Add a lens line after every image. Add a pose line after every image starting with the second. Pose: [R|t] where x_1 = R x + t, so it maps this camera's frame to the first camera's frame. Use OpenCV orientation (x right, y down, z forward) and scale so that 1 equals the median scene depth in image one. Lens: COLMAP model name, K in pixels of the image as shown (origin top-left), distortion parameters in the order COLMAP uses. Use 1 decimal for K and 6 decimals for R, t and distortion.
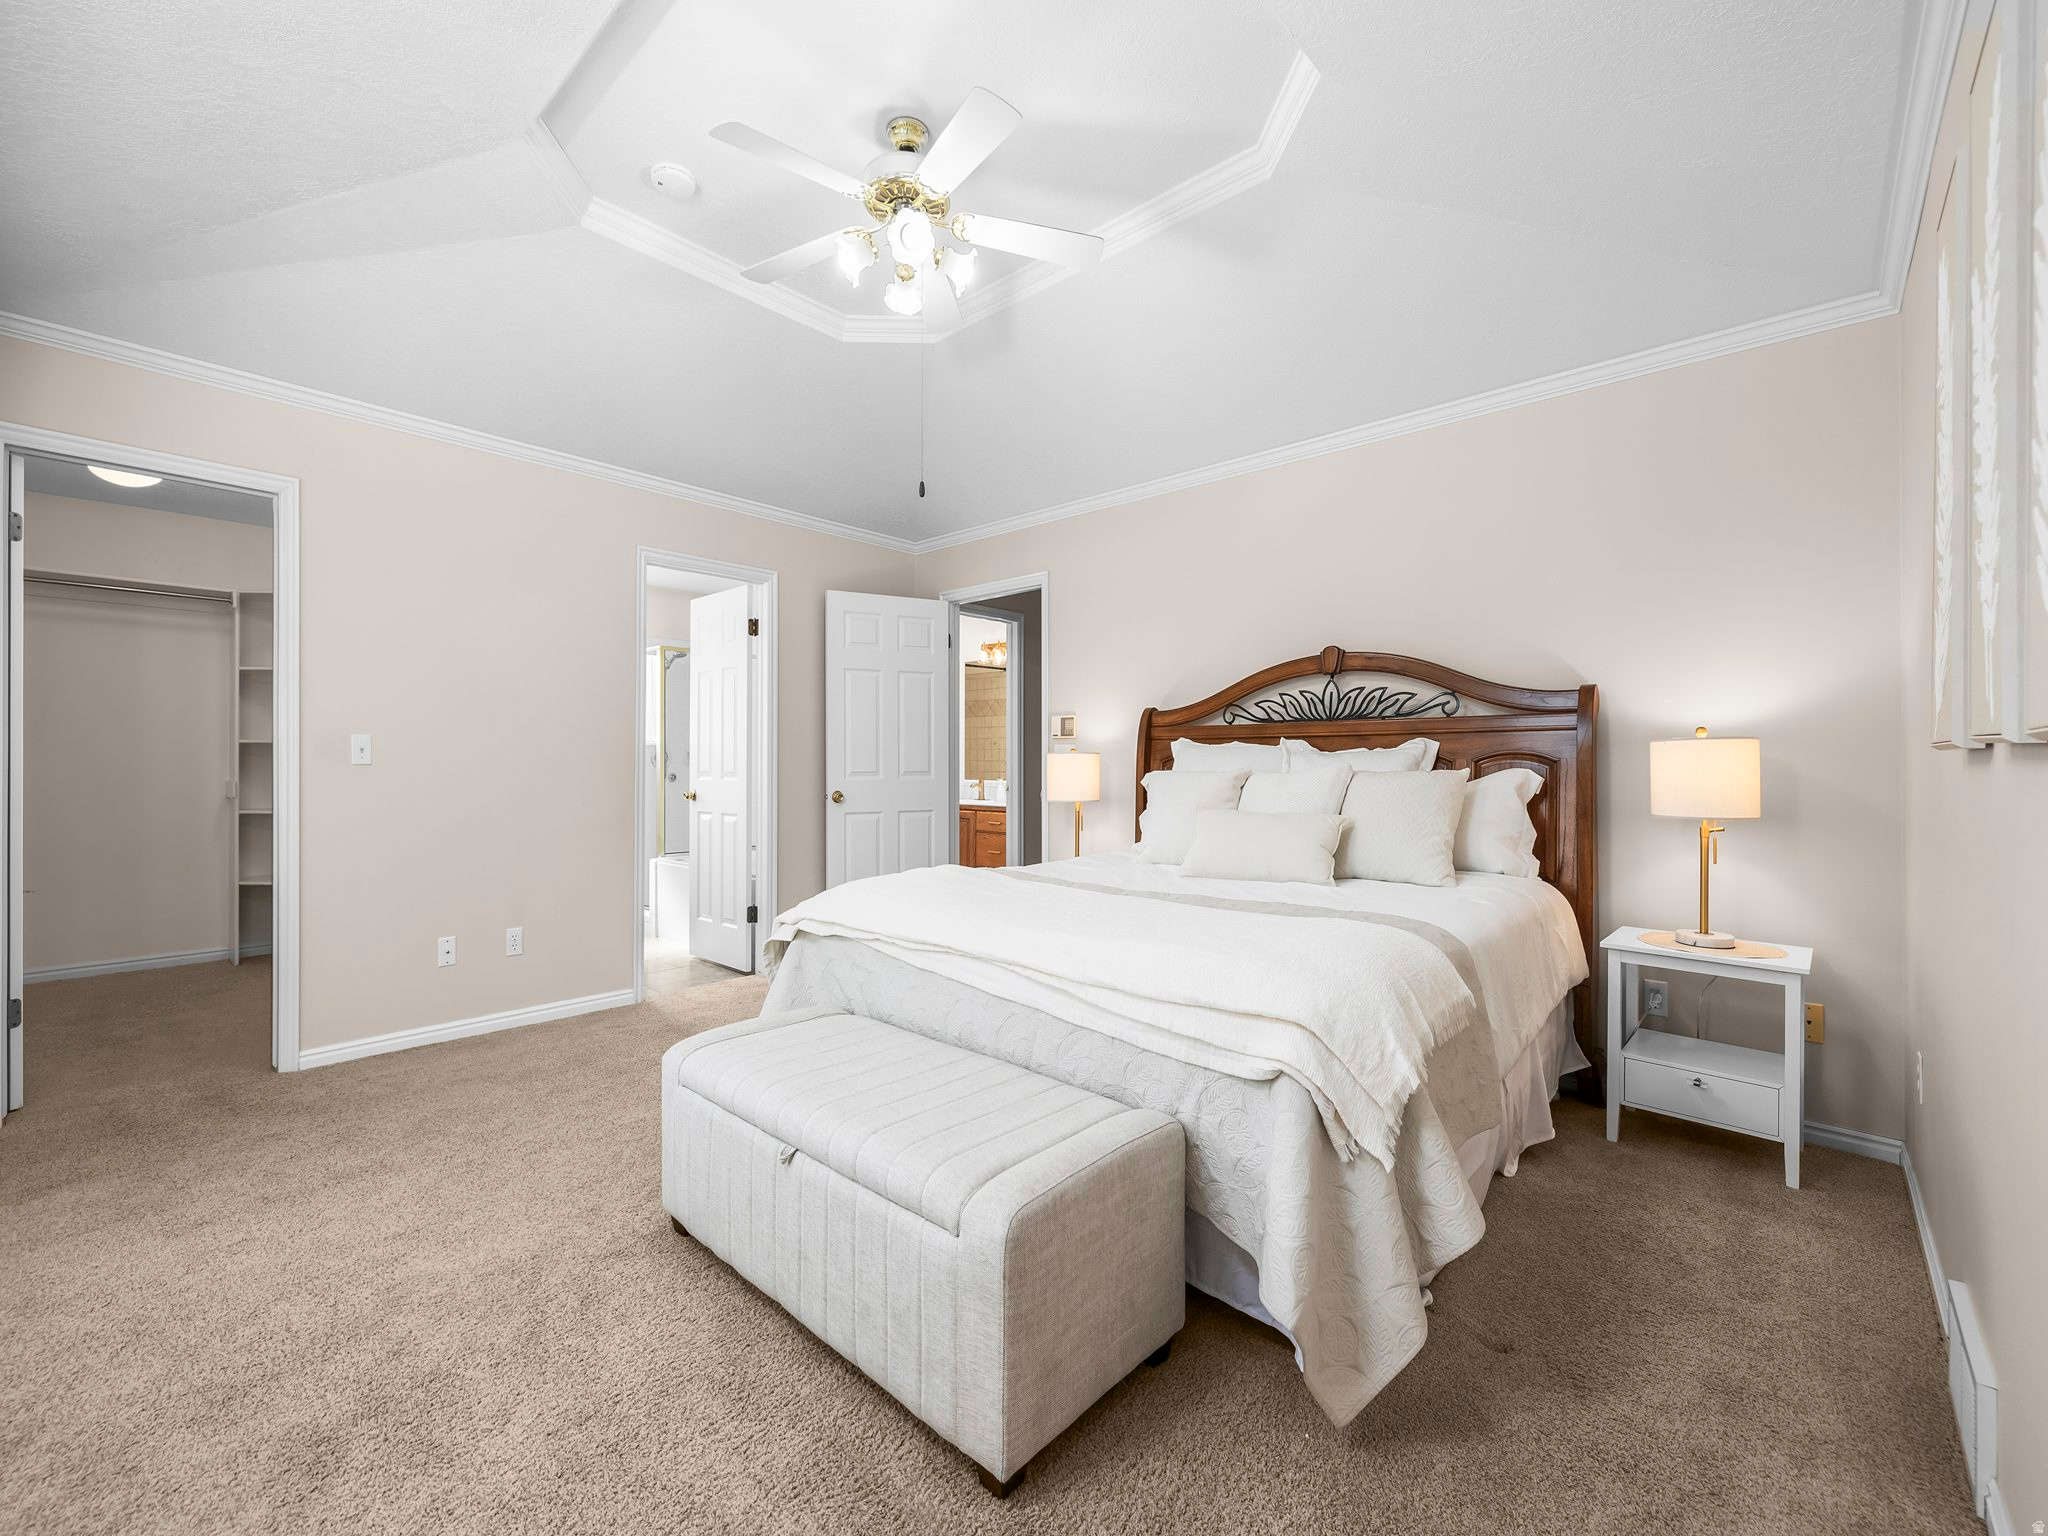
lens RADIAL K [[860.8, 0, 1022.5], [0, 860.8, 764.8], [0, 0, 1]] dist [0.002799, 0.000623]
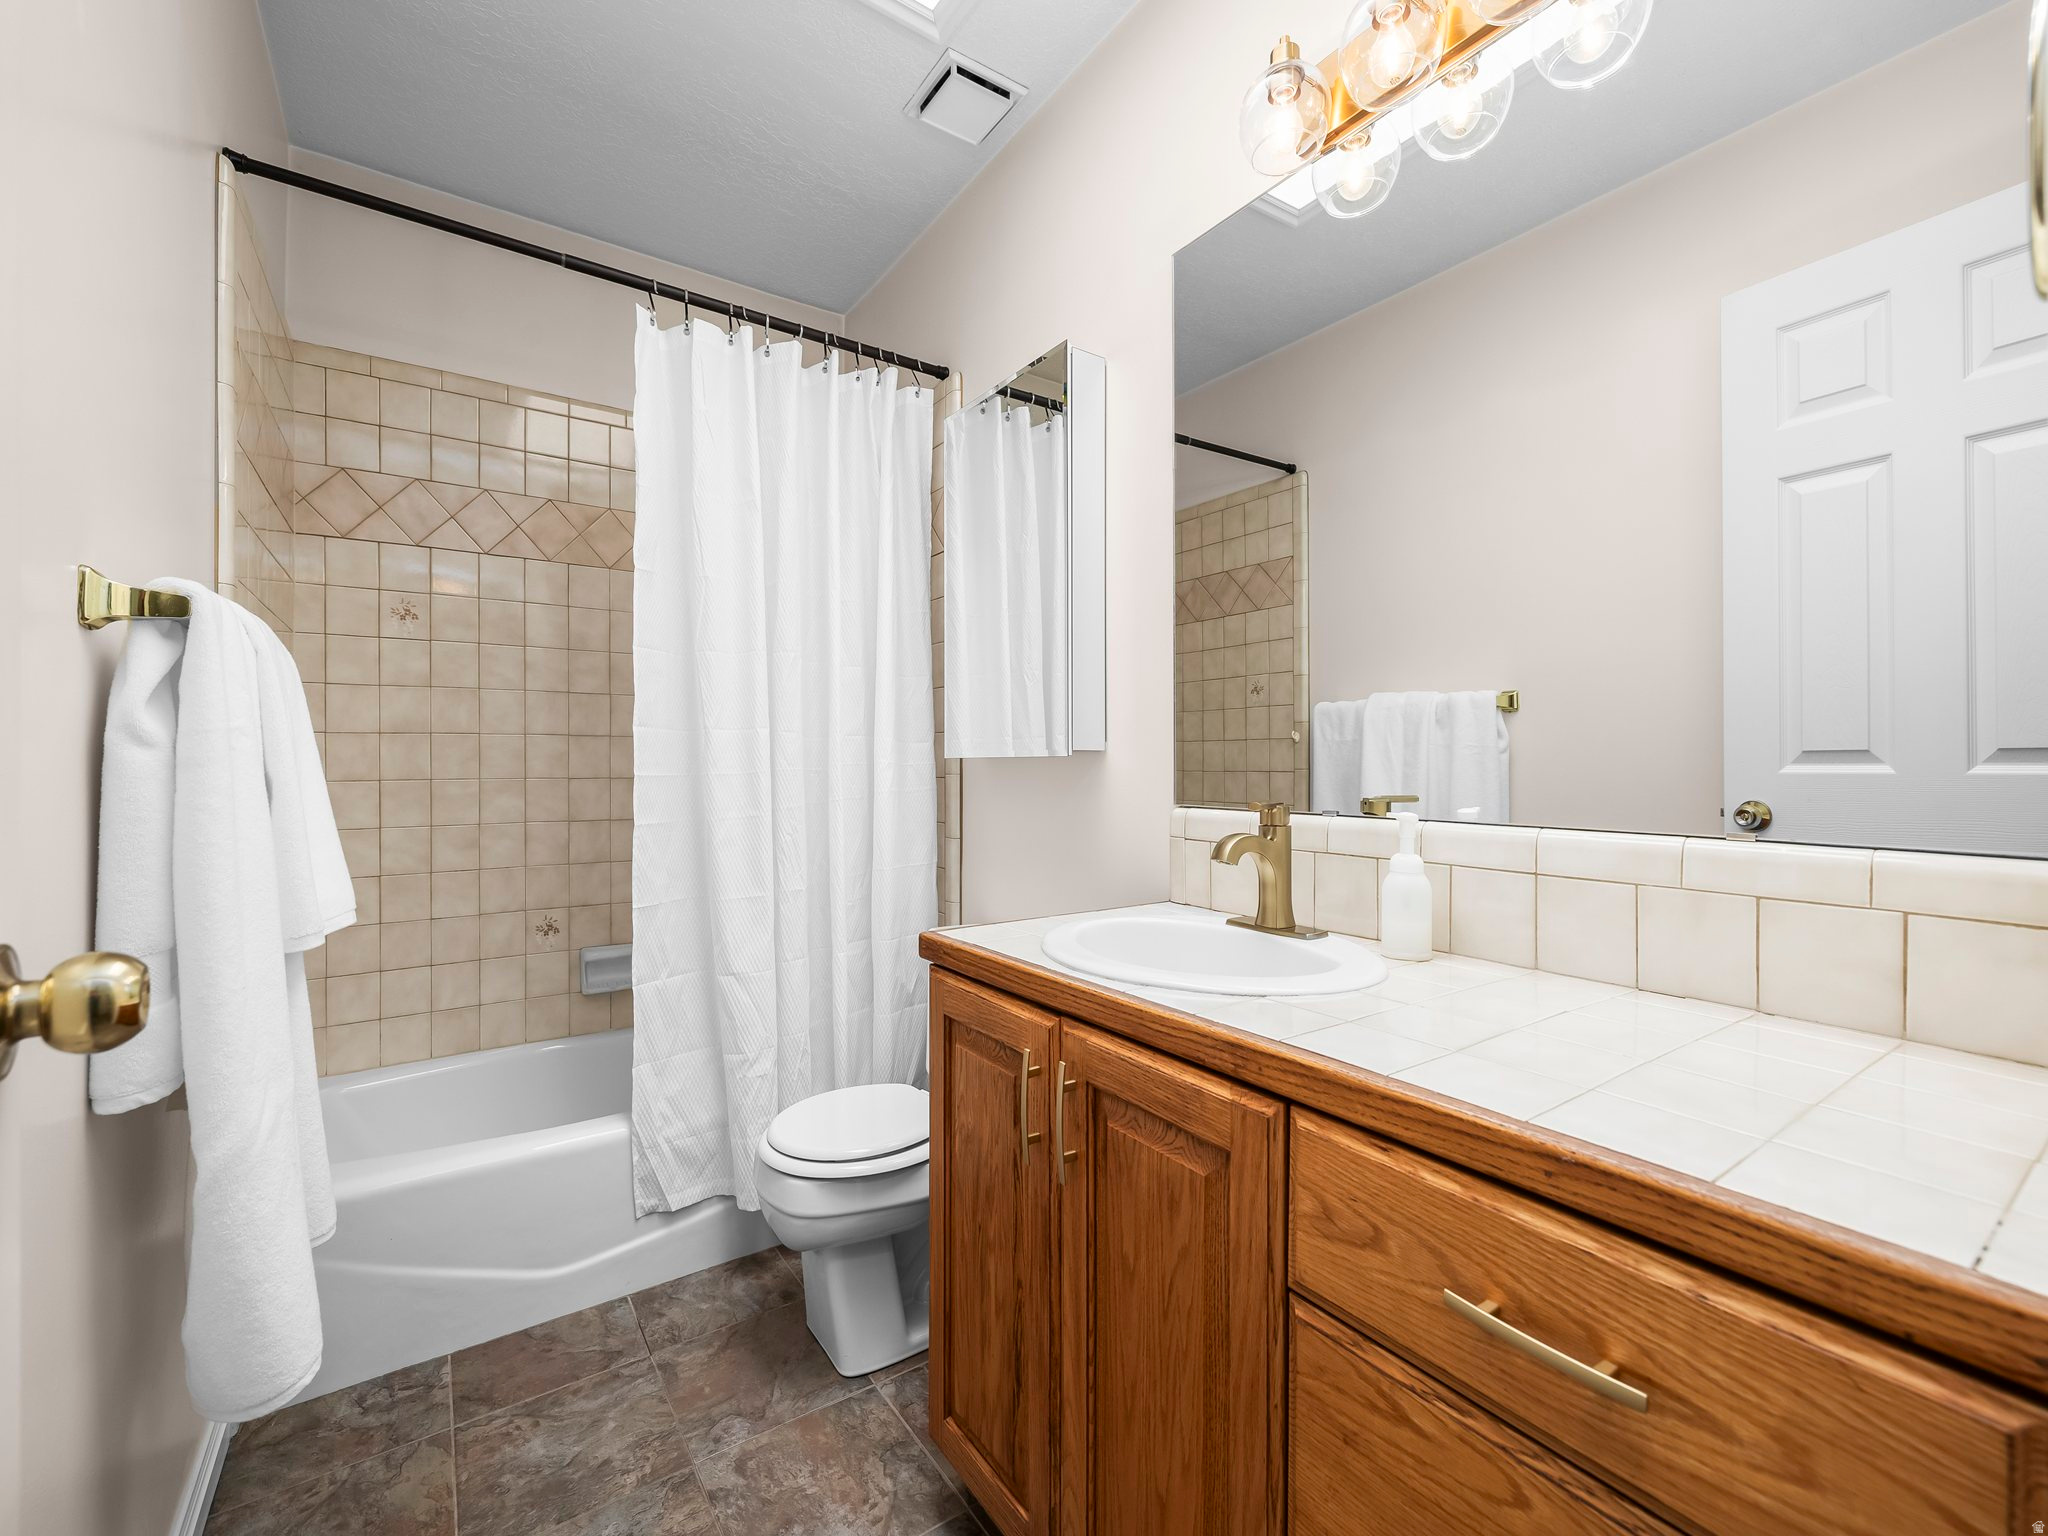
lens RADIAL K [[860.8, 0, 1025.0], [0, 860.8, 764.7], [0, 0, 1]] dist [0.002799, 0.000623]
pose [[0.974726, -0.002079, -0.223394, -0.045441], [0.001981, 0.999998, -0.000664, 0.005445], [0.223395, 0.000205, 0.974728, 0.639829]]
